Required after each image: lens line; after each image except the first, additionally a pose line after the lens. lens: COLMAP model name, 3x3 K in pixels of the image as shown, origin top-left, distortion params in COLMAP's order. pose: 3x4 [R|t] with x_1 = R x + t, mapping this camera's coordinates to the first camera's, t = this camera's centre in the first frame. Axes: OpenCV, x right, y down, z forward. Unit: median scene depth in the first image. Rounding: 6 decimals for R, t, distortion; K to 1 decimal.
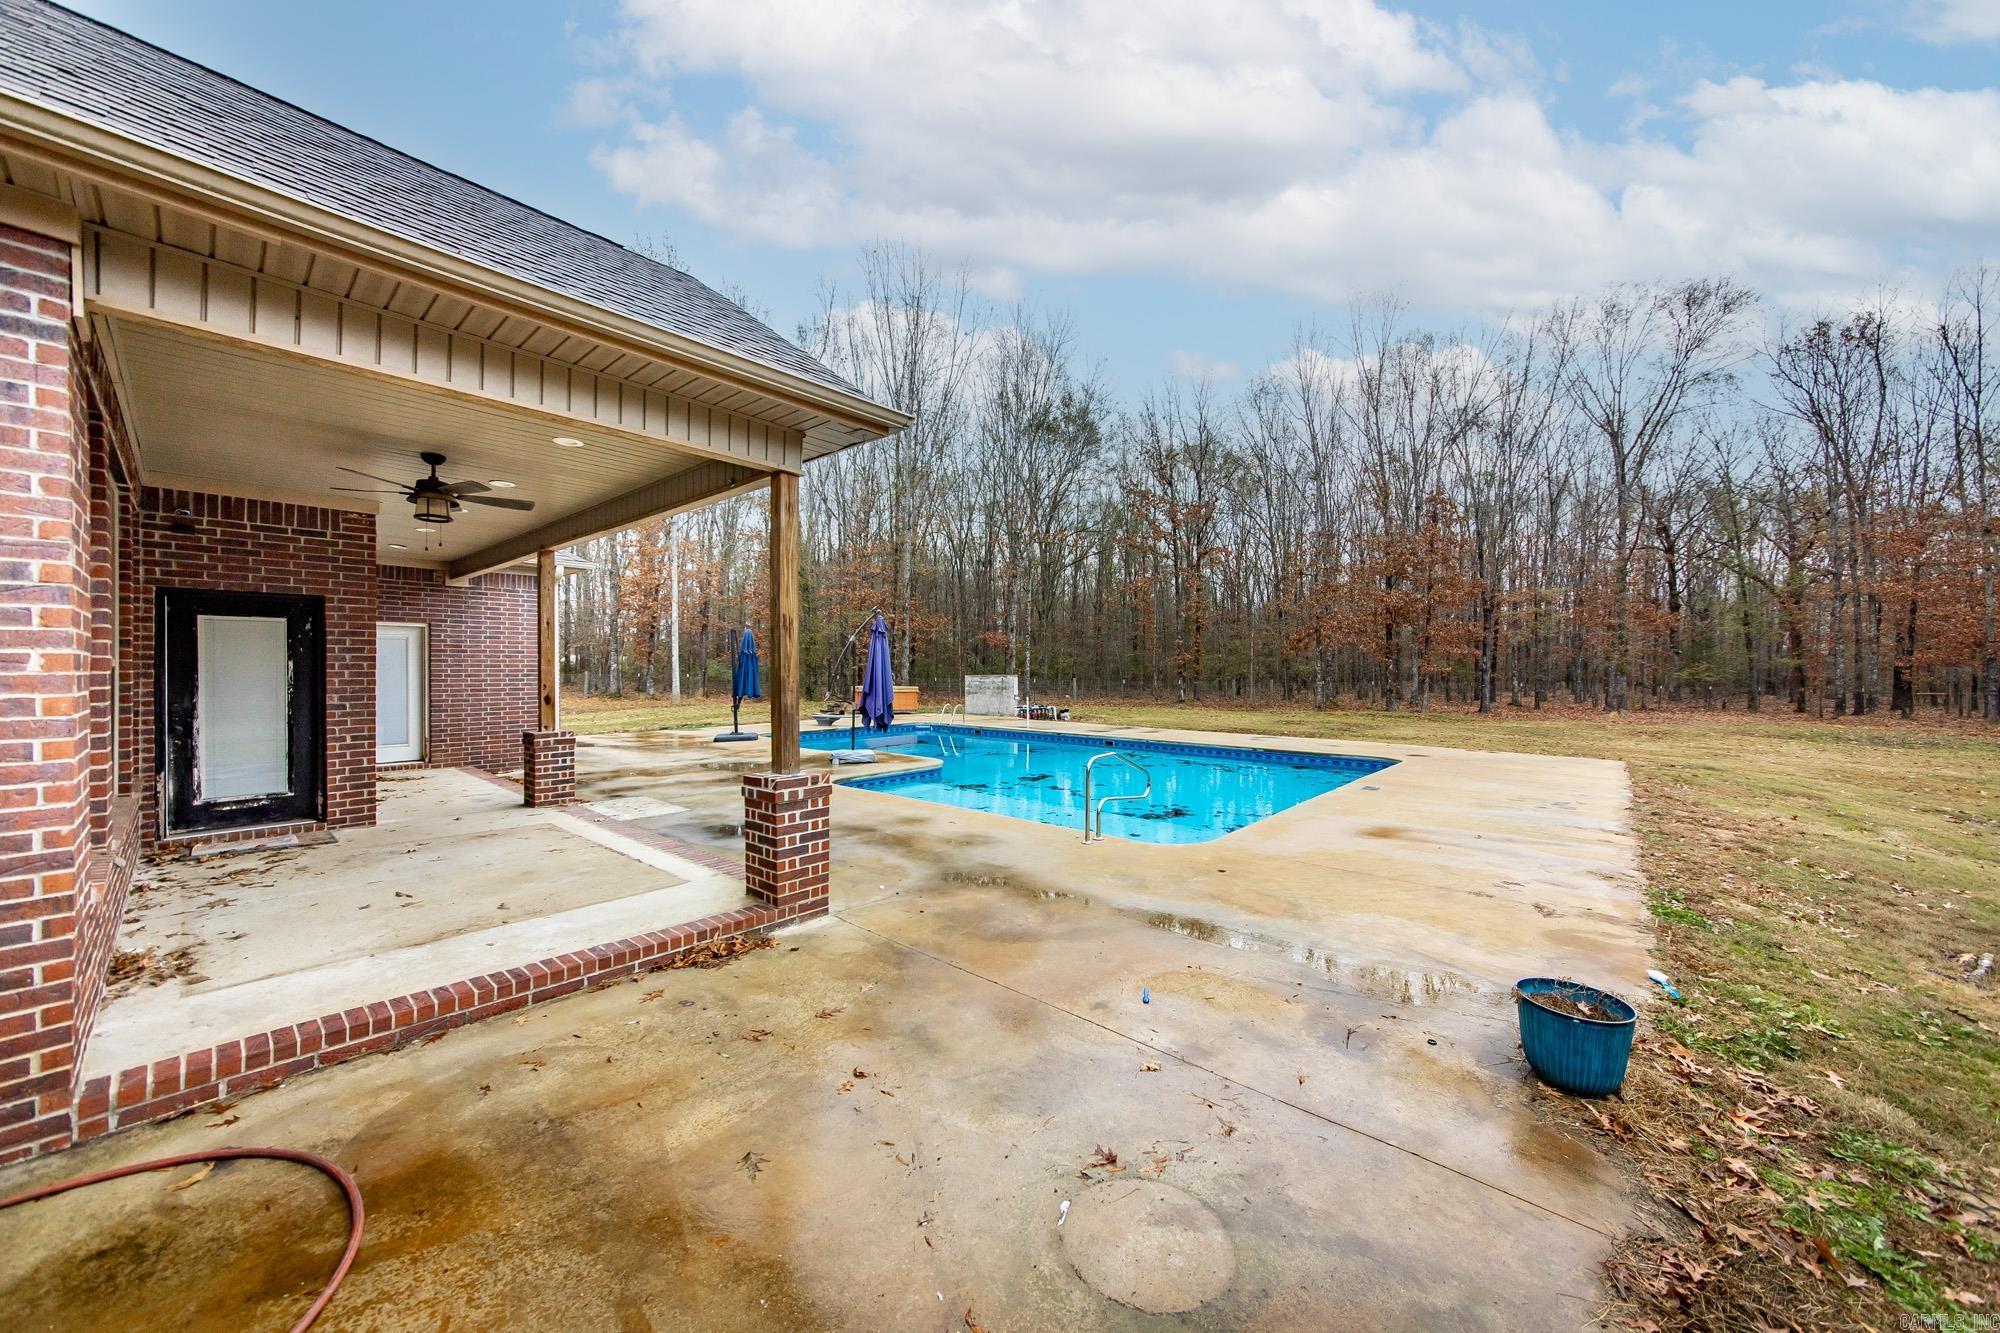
lens RADIAL K [[713.8, 0, 1000.0], [0, 713.8, 666.5], [0, 0, 1]] dist [0.005278, 0.000250]
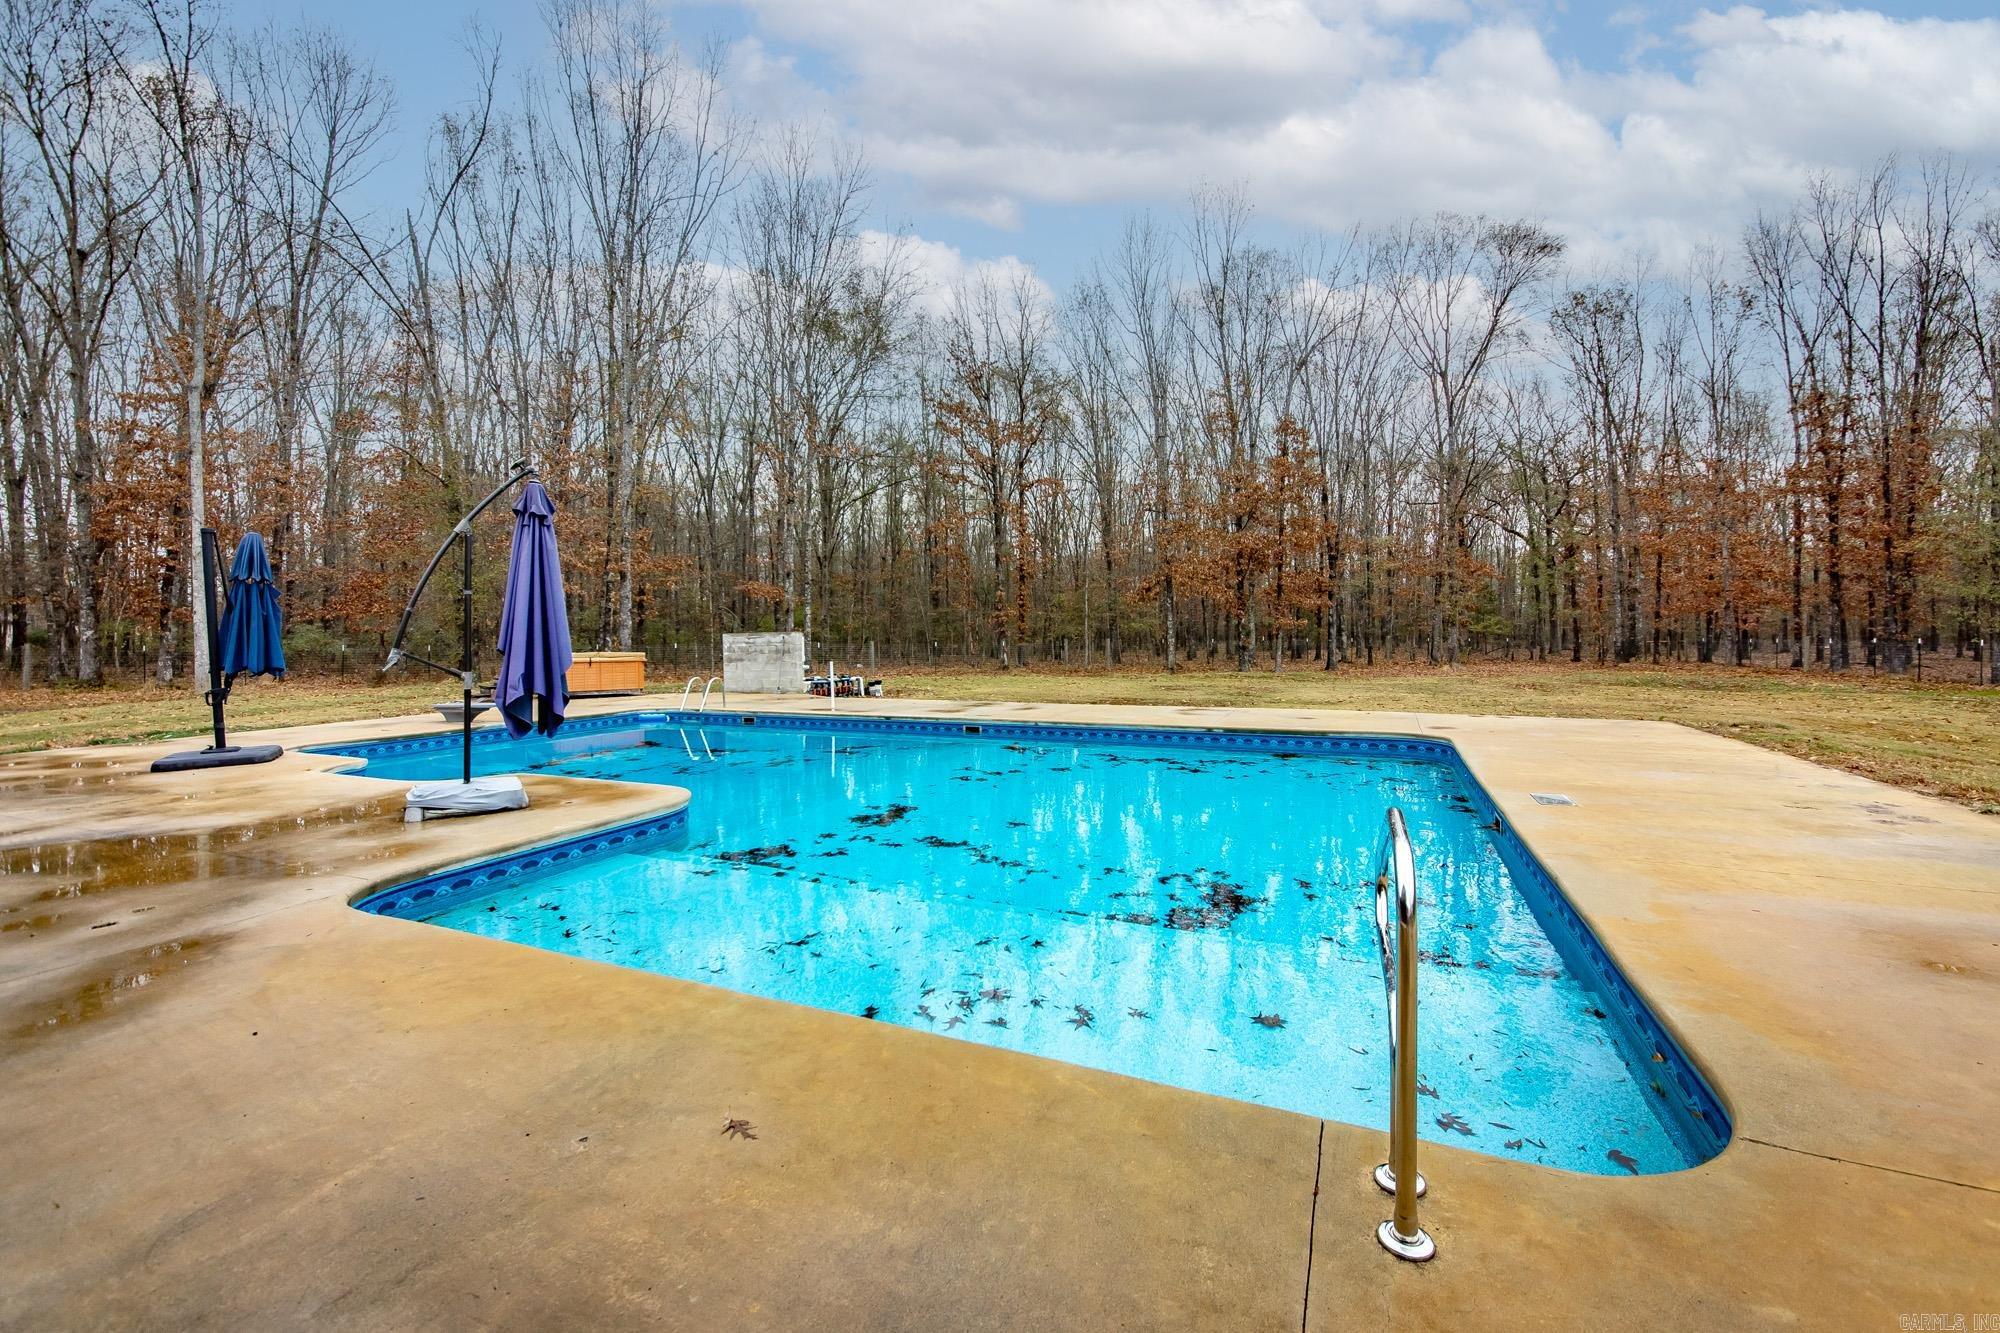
lens RADIAL K [[785.0, 0, 1012.4], [0, 785.0, 631.7], [0, 0, 1]] dist [-0.000361, -0.000051]
pose [[0.950853, -0.013122, 0.309365, -0.018758], [0.014753, 0.999887, -0.002935, 0.016133], [-0.309291, 0.007355, 0.950939, 0.226359]]
